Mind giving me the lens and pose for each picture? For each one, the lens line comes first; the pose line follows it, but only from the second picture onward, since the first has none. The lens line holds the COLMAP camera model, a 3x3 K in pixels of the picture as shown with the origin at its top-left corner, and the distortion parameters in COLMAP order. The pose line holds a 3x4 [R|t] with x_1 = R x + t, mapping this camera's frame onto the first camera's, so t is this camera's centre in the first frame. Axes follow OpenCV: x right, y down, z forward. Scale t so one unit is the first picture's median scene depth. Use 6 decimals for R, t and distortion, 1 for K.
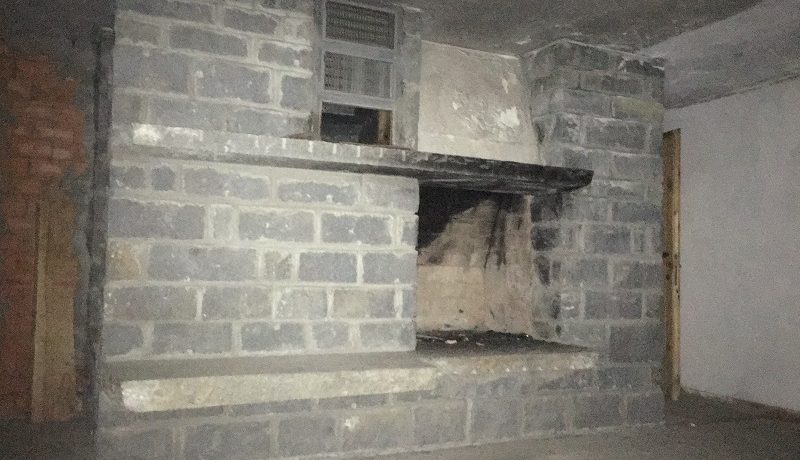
lens RADIAL K [[688.2, 0, 400.1], [0, 688.2, 227.3], [0, 0, 1]] dist [0.061927, -0.039339]
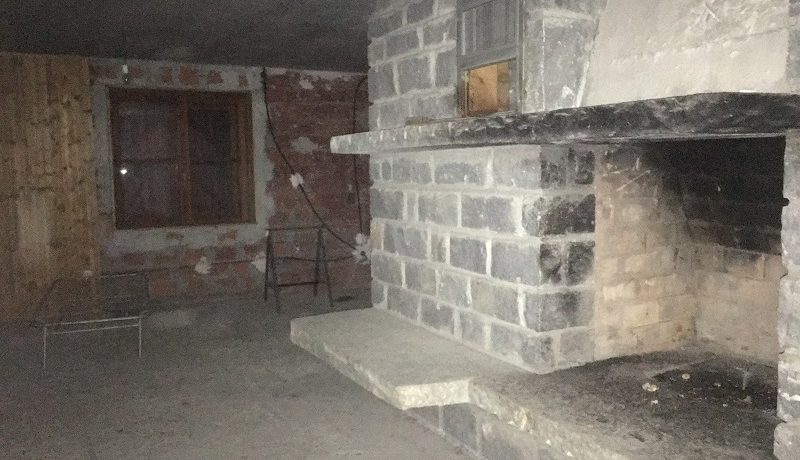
lens RADIAL K [[688.2, 0, 400.5], [0, 688.2, 231.7], [0, 0, 1]] dist [0.061927, -0.039339]
pose [[0.044152, 0.075683, -0.996154, 0.800112], [0.071892, 0.994300, 0.078728, -0.050210], [0.996435, -0.075091, 0.038459, 0.874320]]
